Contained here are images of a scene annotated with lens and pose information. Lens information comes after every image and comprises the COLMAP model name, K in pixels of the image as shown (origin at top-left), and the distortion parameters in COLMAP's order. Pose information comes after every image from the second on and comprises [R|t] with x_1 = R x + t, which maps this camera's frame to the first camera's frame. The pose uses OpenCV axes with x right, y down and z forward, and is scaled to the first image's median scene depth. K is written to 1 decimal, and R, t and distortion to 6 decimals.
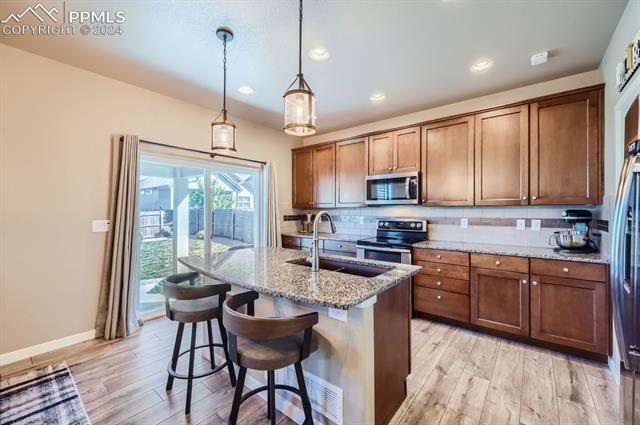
lens RADIAL K [[262.0, 0, 321.7], [0, 262.0, 211.9], [0, 0, 1]] dist [-0.000648, -0.000031]
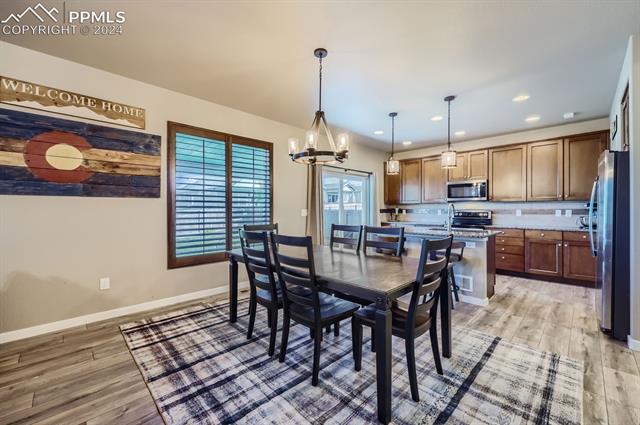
lens RADIAL K [[260.5, 0, 322.1], [0, 260.5, 210.7], [0, 0, 1]] dist [0.000998, -0.000014]
pose [[0.994242, 0.001319, -0.107149, -0.442638], [-0.001345, 0.999999, -0.000169, 0.032662], [0.107149, 0.000312, 0.994243, -0.649301]]
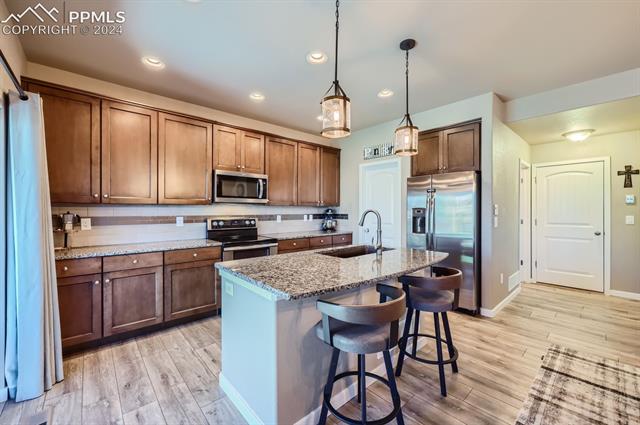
lens RADIAL K [[262.0, 0, 321.7], [0, 262.0, 211.9], [0, 0, 1]] dist [-0.000648, -0.000031]
pose [[0.146250, -0.008909, 0.989208, -0.749130], [0.001793, 0.999960, 0.008740, -0.002745], [-0.989246, 0.000496, 0.146260, 0.604156]]
